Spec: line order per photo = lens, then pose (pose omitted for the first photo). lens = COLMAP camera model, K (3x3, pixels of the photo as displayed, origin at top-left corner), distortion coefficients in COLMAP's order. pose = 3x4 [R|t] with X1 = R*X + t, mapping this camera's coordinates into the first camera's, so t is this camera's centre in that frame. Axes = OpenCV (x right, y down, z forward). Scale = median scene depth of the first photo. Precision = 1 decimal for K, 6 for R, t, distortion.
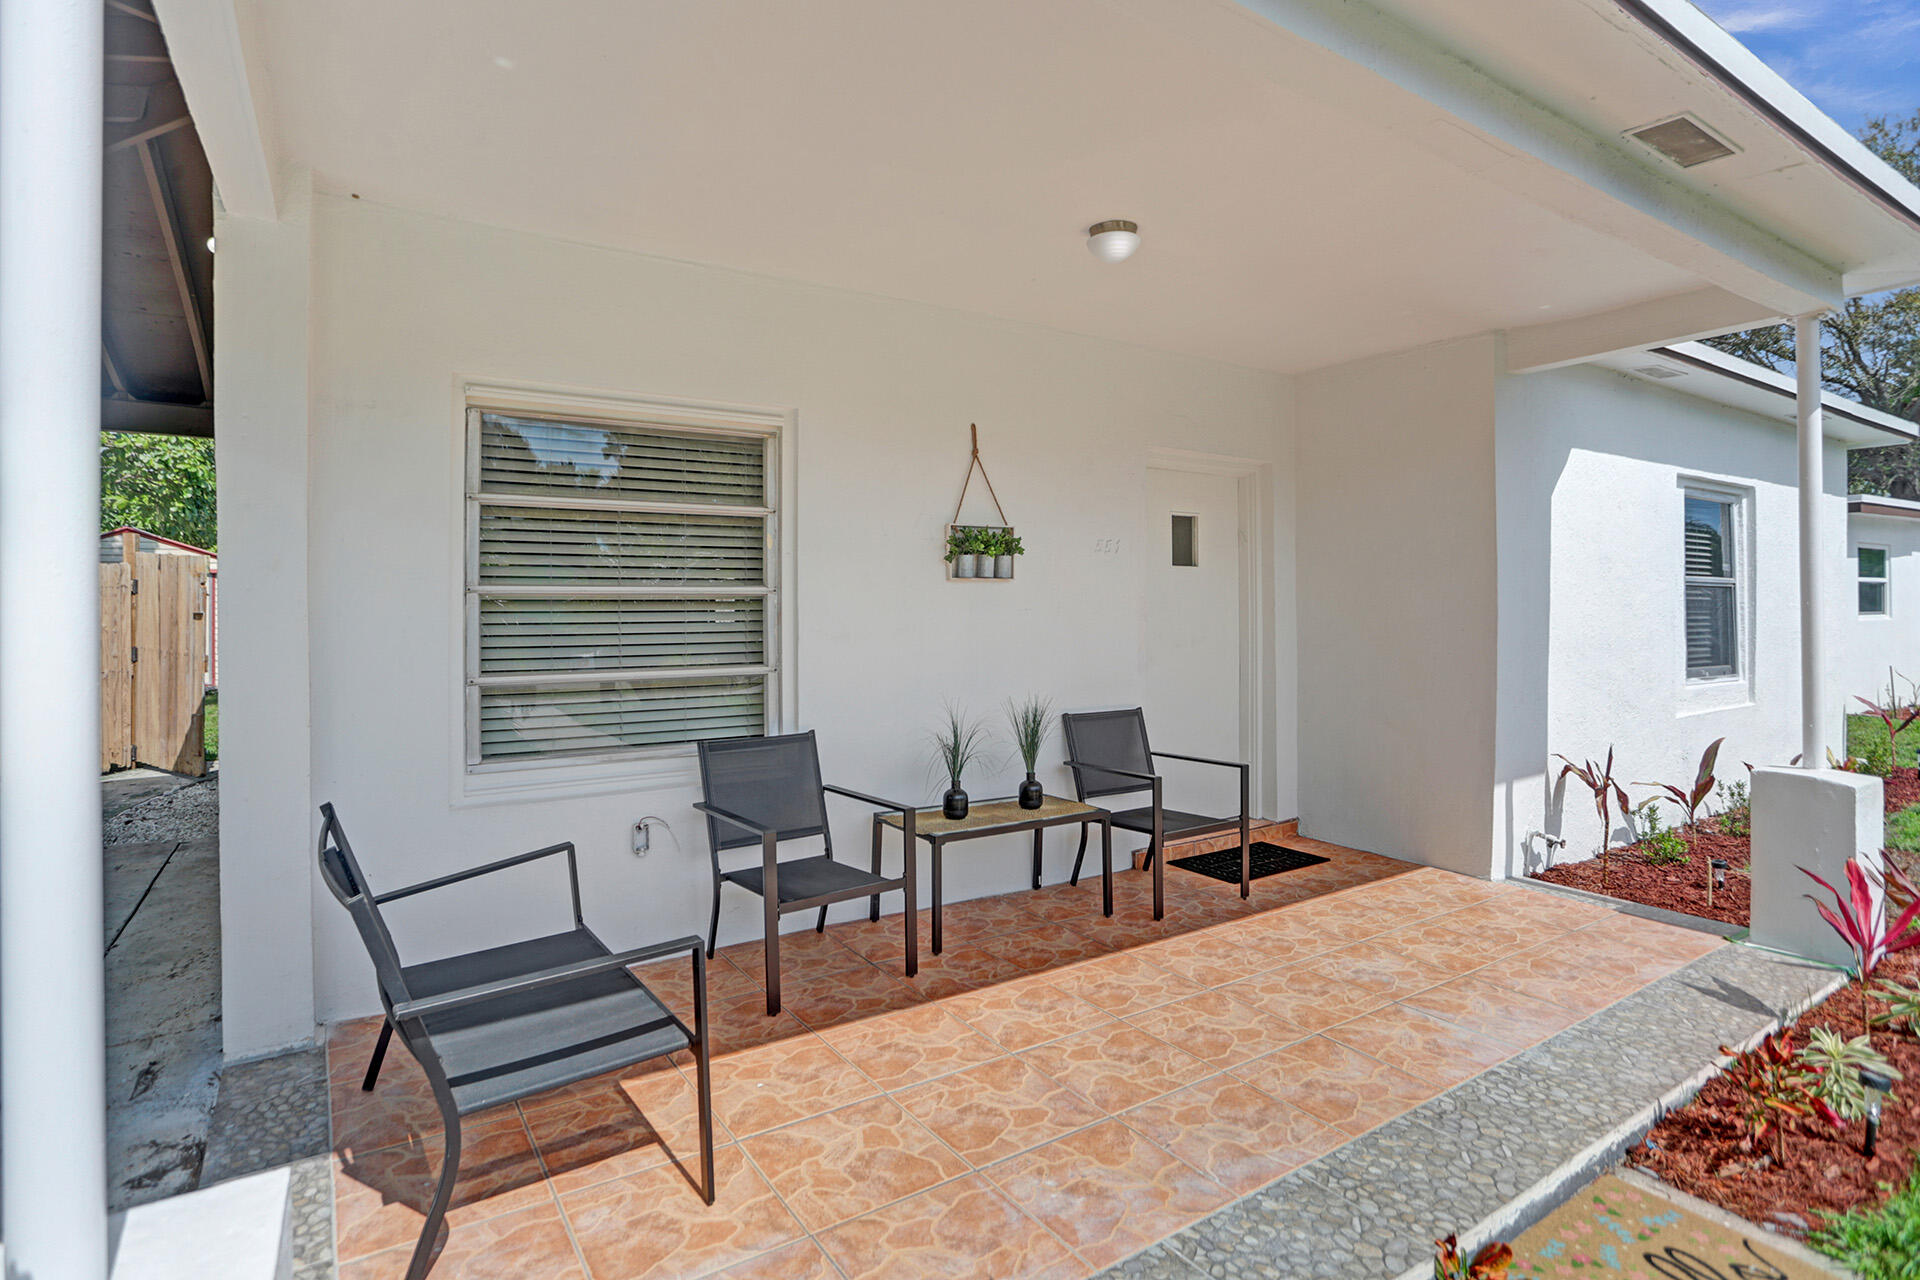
lens RADIAL K [[1001.6, 0, 951.7], [0, 1001.6, 618.1], [0, 0, 1]] dist [-0.061068, 0.037193]
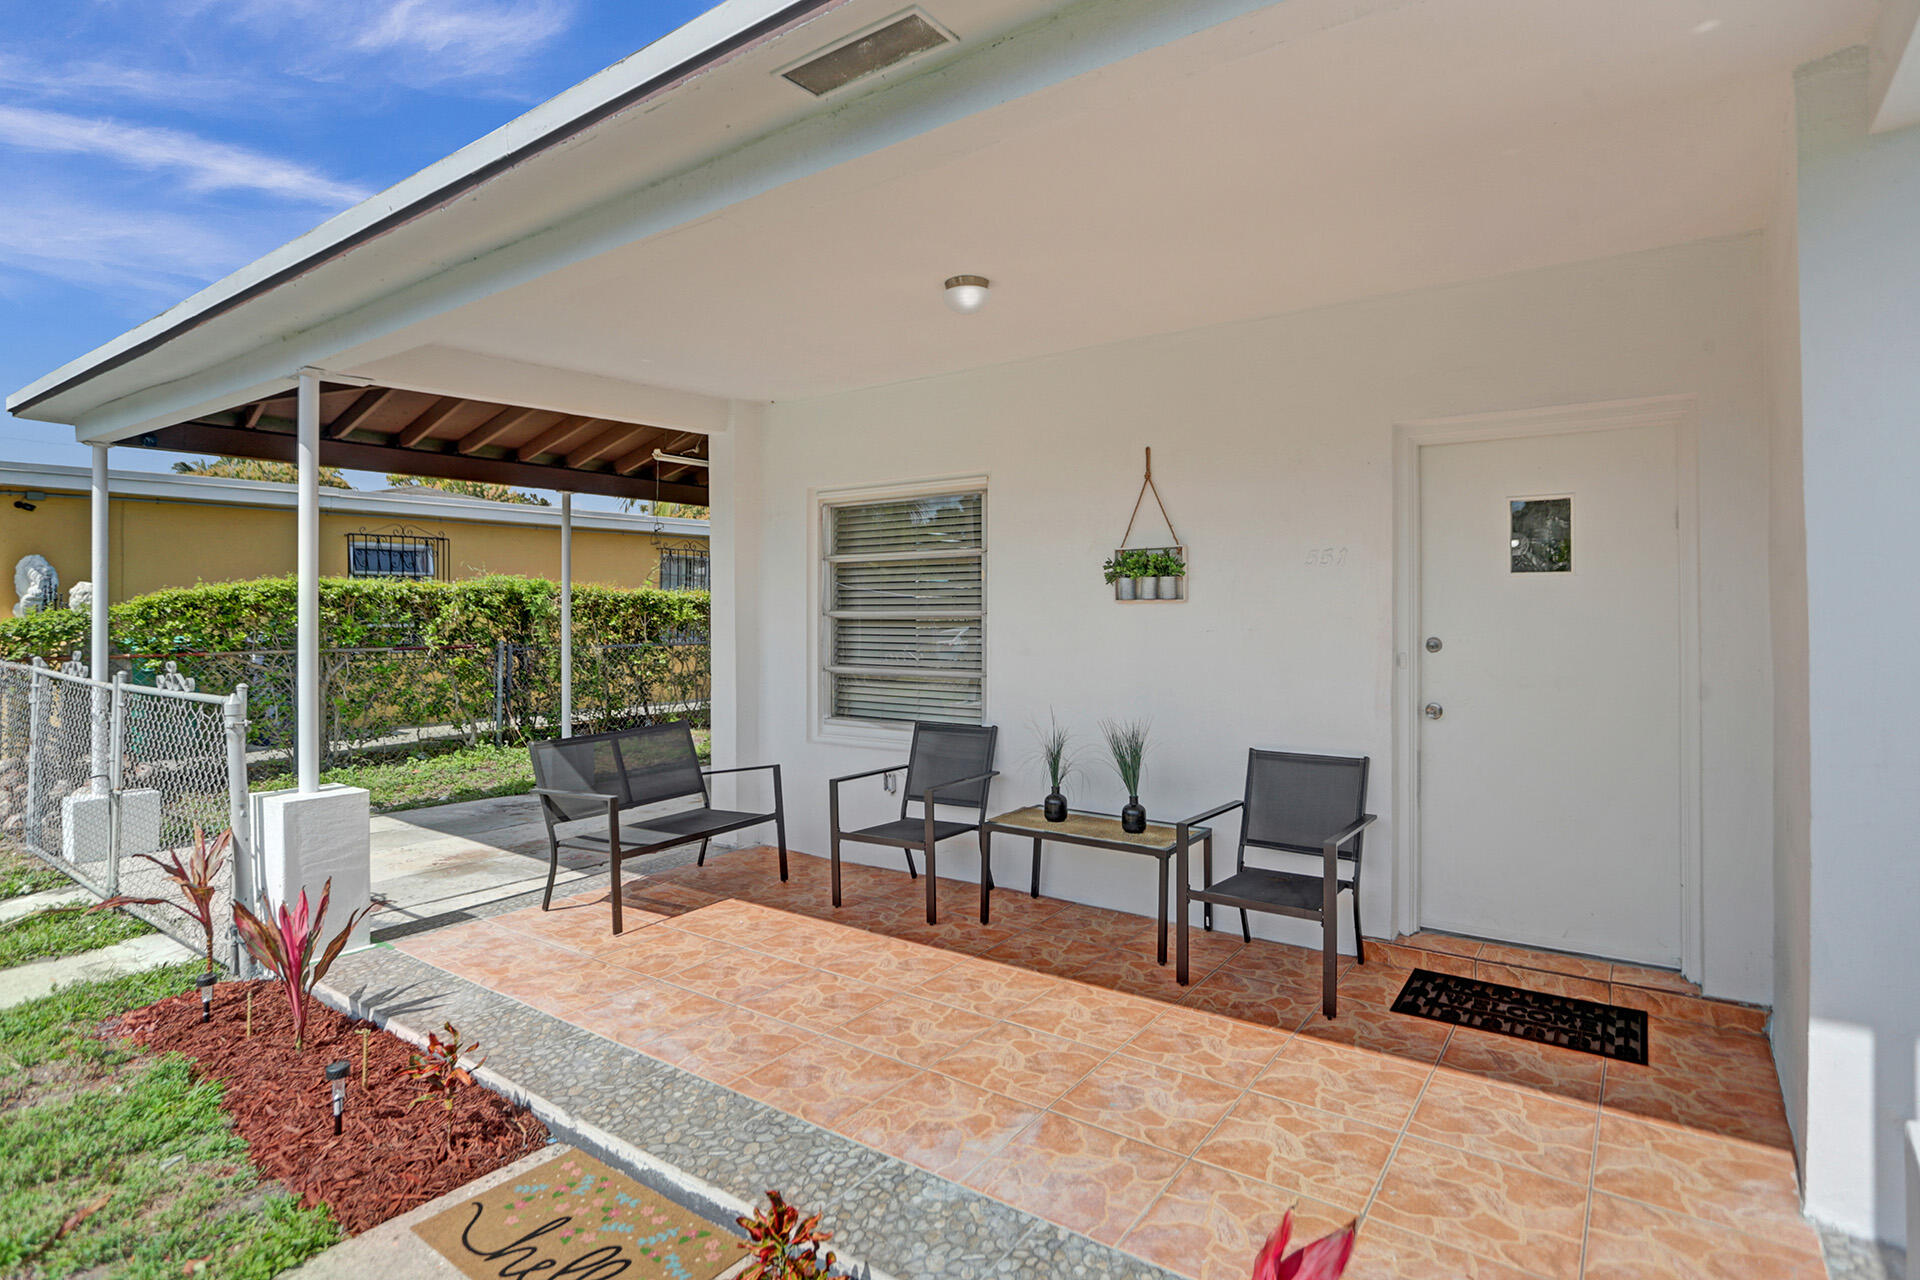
lens RADIAL K [[1001.6, 0, 951.7], [0, 1001.6, 618.1], [0, 0, 1]] dist [-0.061068, 0.037193]
pose [[0.343662, 0.013852, -0.938991, 1.050791], [-0.003550, 0.999903, 0.013452, -0.039461], [0.939087, -0.001289, 0.343678, 0.543692]]
